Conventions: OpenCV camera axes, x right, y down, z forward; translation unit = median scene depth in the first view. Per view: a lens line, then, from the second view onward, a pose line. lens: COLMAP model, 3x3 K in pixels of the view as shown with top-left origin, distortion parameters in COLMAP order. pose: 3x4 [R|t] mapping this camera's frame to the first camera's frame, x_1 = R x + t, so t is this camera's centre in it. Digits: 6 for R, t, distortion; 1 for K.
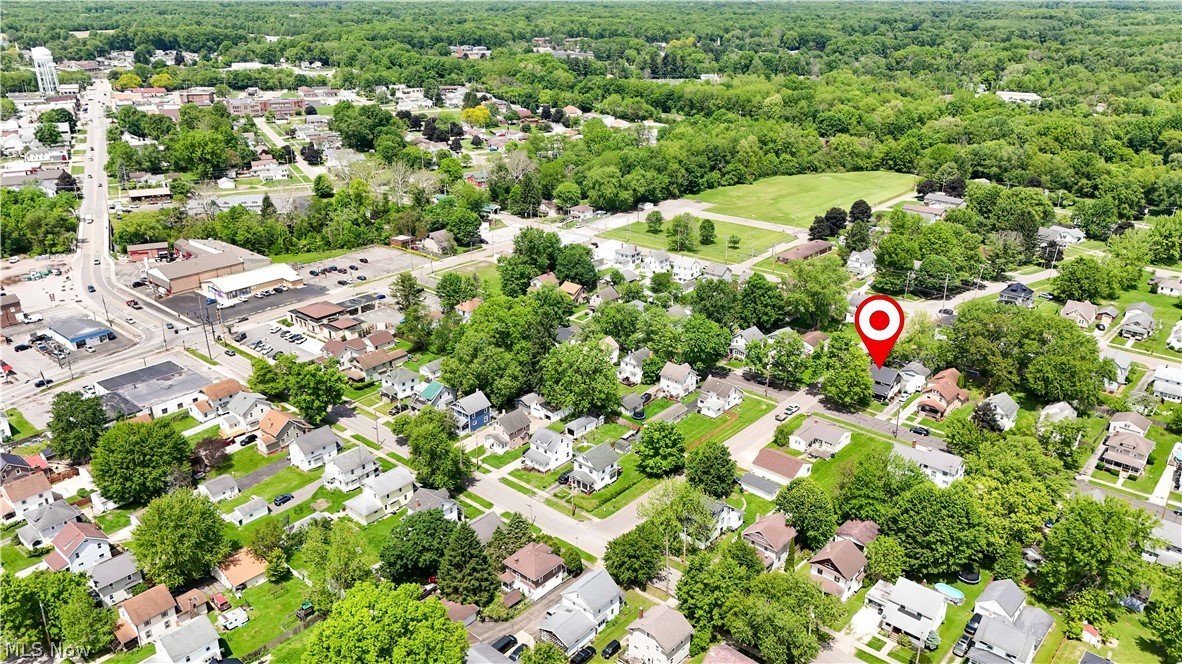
lens RADIAL K [[889.7, 0, 597.3], [0, 889.7, 351.6], [0, 0, 1]] dist [0.080031, -0.072218]
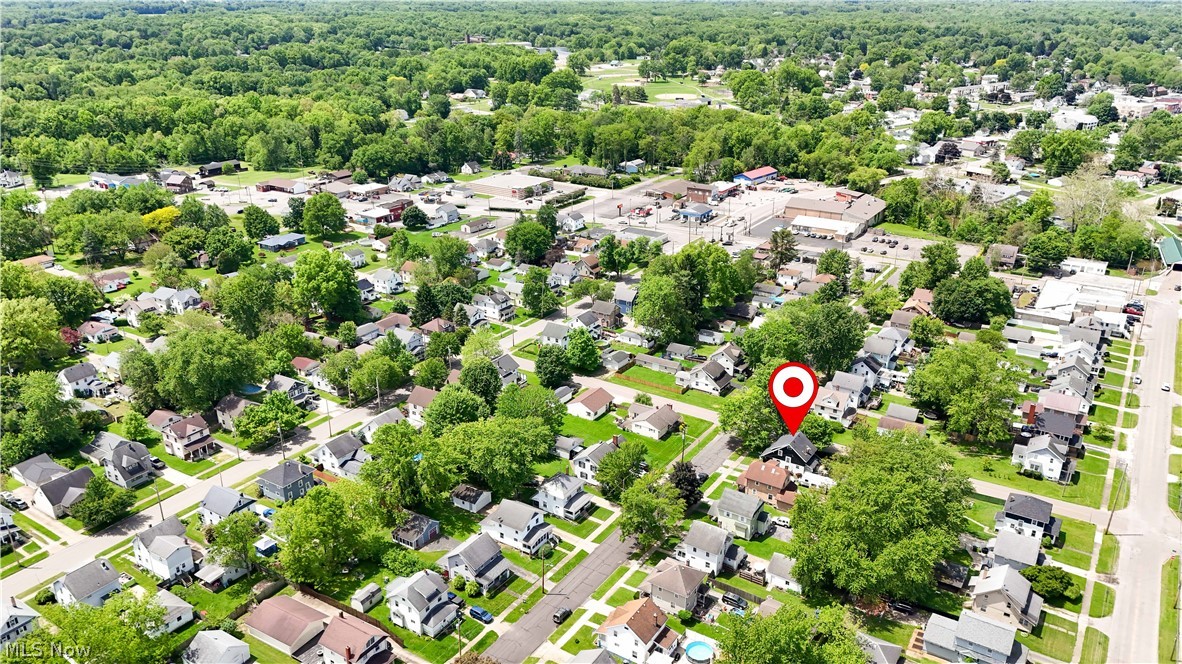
lens RADIAL K [[889.7, 0, 597.3], [0, 889.7, 351.6], [0, 0, 1]] dist [0.080031, -0.072218]
pose [[0.122840, 0.375989, -0.918446, 0.591550], [-0.383045, 0.871706, 0.305624, -0.138313], [0.915526, 0.314263, 0.251101, 0.329627]]
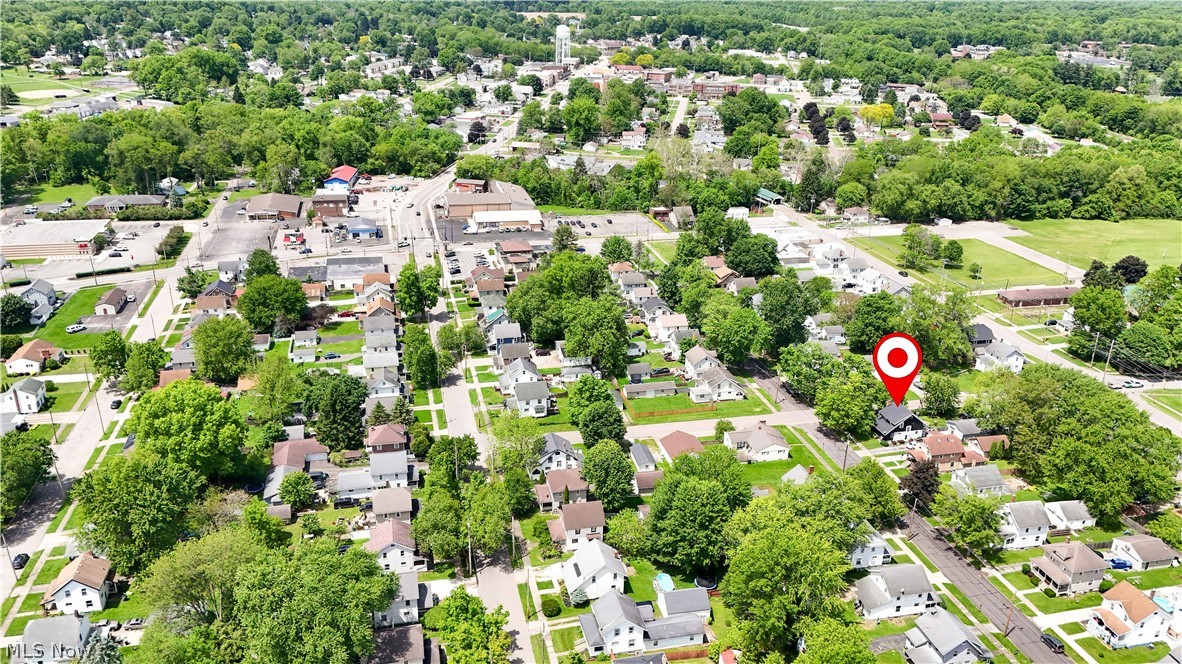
lens RADIAL K [[912.1, 0, 588.6], [0, 912.1, 374.1], [0, 0, 1]] dist [0.092923, -0.102242]
pose [[0.805440, 0.255156, -0.534941, 0.305550], [-0.246270, 0.965059, 0.089513, -0.010526], [0.539089, 0.059643, 0.840134, 0.031796]]
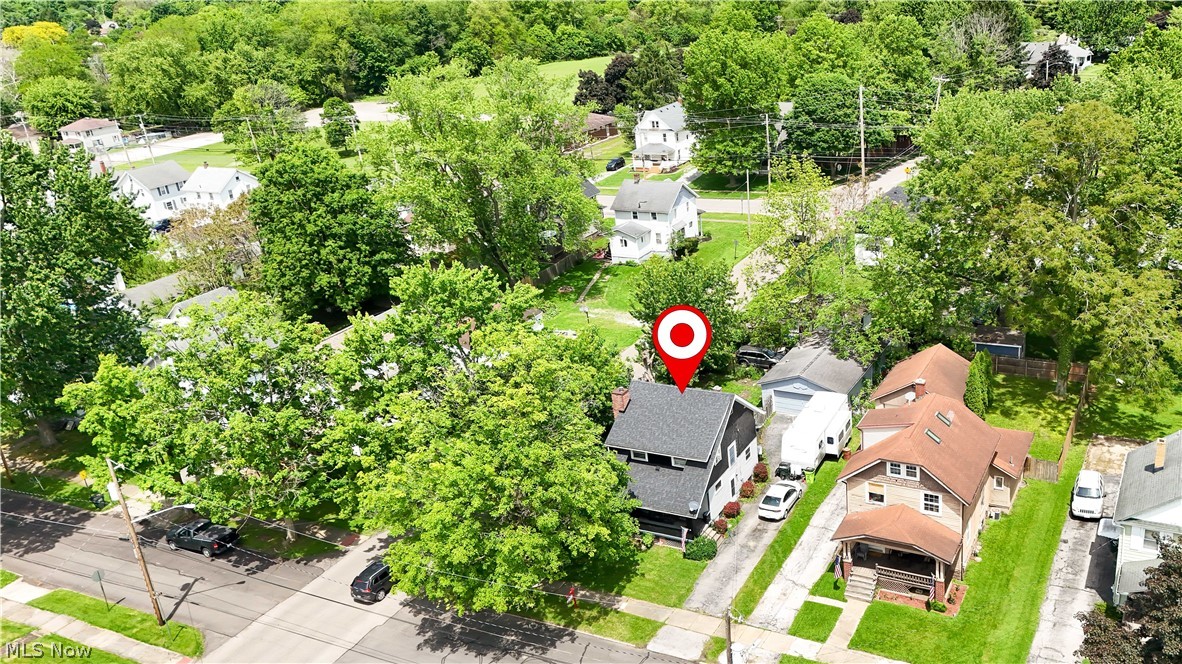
lens RADIAL K [[1002.9, 0, 699.9], [0, 1002.9, 333.4], [0, 0, 1]] dist [0.125338, -0.114620]
pose [[0.966470, -0.159918, 0.200905, 0.152344], [0.167481, 0.985649, -0.021117, 0.005378], [-0.194645, 0.054057, 0.979383, 0.409885]]
